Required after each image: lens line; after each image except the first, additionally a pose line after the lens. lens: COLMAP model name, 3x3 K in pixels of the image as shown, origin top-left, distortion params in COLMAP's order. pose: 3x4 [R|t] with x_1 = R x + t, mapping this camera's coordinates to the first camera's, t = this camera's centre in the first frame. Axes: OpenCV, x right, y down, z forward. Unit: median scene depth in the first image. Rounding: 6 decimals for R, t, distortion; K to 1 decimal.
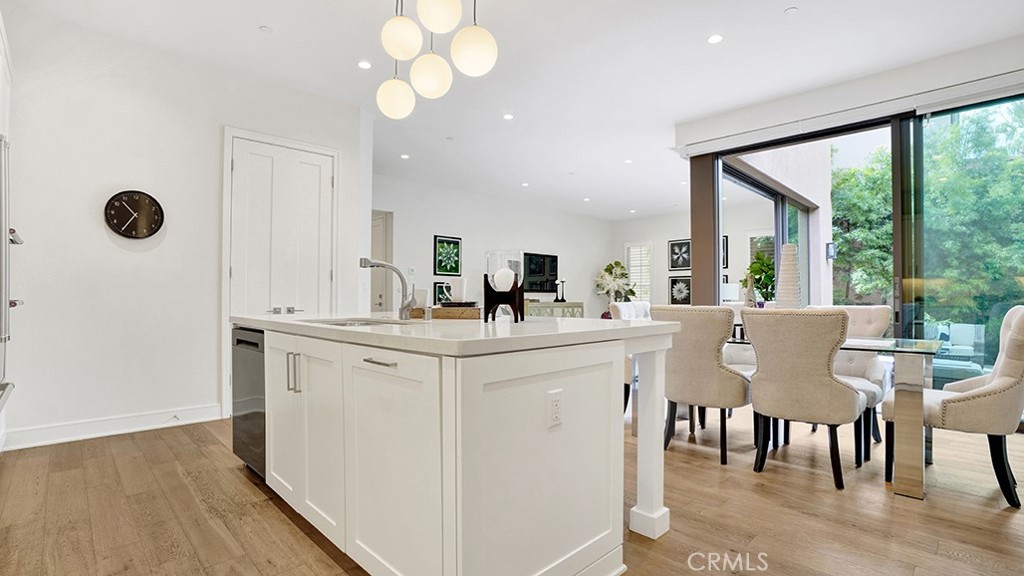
lens RADIAL K [[473.5, 0, 512.8], [0, 473.5, 291.3], [0, 0, 1]] dist [-0.064496, 0.021442]
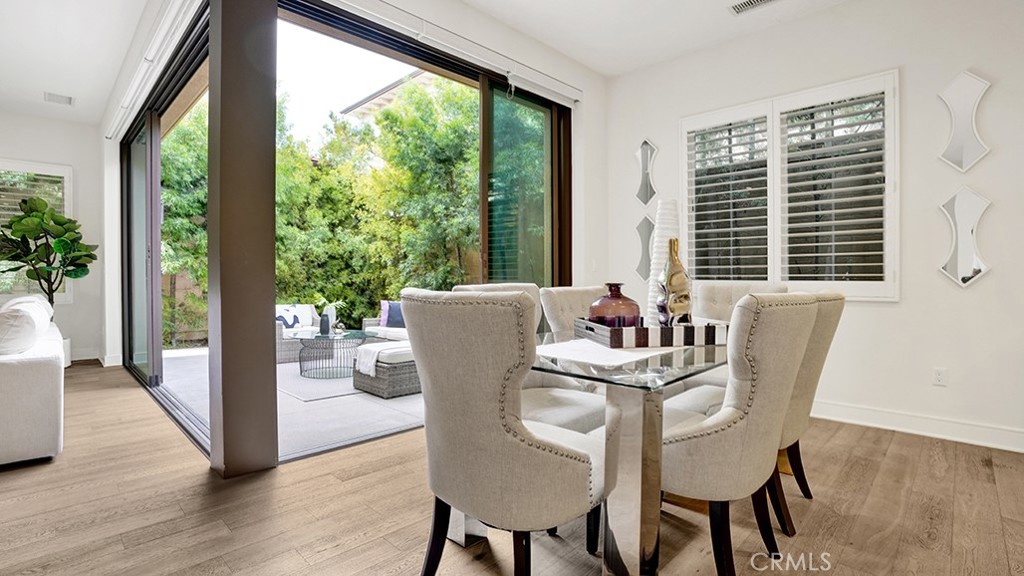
lens RADIAL K [[482.5, 0, 510.6], [0, 482.5, 284.2], [0, 0, 1]] dist [-0.045939, 0.000804]
pose [[-0.008361, -0.015475, 0.999845, -0.045443], [-0.010530, 0.999826, 0.015386, 0.004857], [-0.999910, -0.010400, -0.008522, 0.436142]]
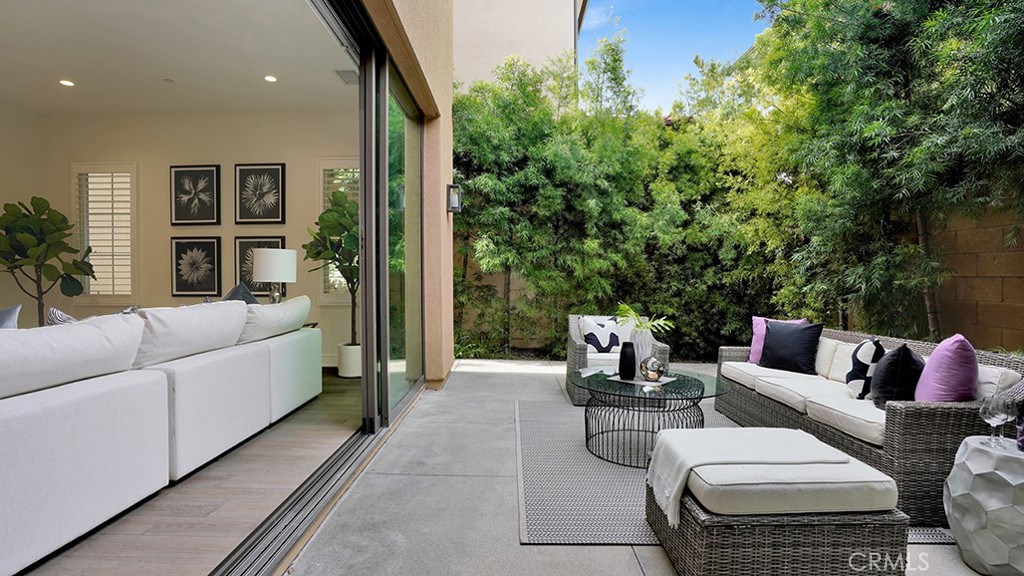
lens RADIAL K [[482.5, 0, 510.6], [0, 482.5, 284.2], [0, 0, 1]] dist [-0.045939, 0.000804]
pose [[0.707772, -0.011074, 0.706354, 0.293902], [-0.006584, 0.999730, 0.022271, 0.007142], [-0.706410, -0.020414, 0.707508, 0.491013]]
